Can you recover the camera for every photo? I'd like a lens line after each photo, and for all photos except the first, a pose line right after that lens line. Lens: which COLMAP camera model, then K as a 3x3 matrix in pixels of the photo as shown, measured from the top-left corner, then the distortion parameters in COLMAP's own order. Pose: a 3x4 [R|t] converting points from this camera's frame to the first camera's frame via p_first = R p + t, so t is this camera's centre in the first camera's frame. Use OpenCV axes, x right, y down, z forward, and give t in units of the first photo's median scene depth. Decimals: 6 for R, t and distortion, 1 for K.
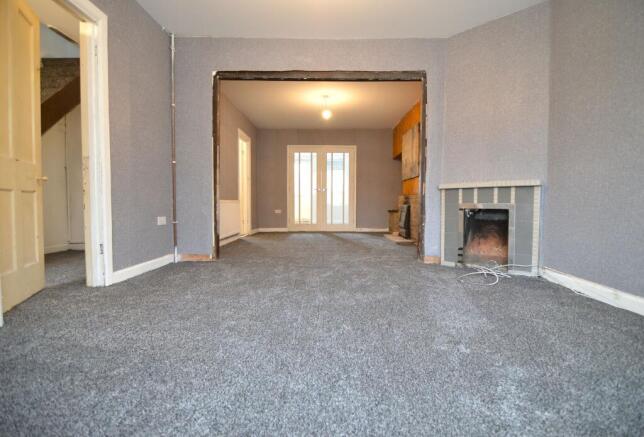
lens RADIAL K [[323.1, 0, 322.1], [0, 323.1, 218.3], [0, 0, 1]] dist [-0.017832, -0.000464]
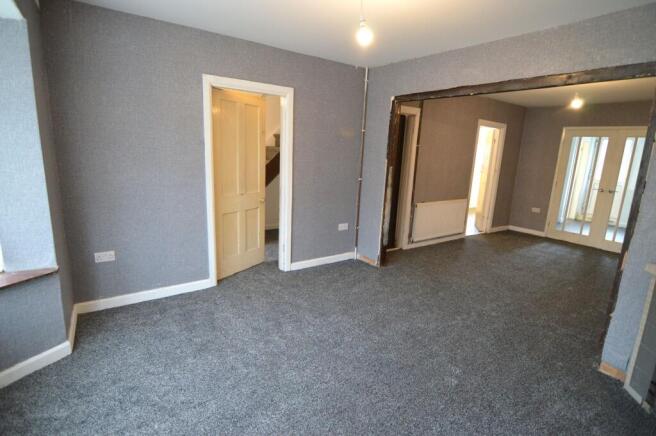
lens RADIAL K [[323.2, 0, 328.1], [0, 323.2, 216.6], [0, 0, 1]] dist [-0.004729, -0.000492]
pose [[0.586473, 0.182362, -0.789173, 0.449789], [-0.072861, 0.982253, 0.172832, -0.237439], [0.806685, -0.043861, 0.589352, 0.183809]]
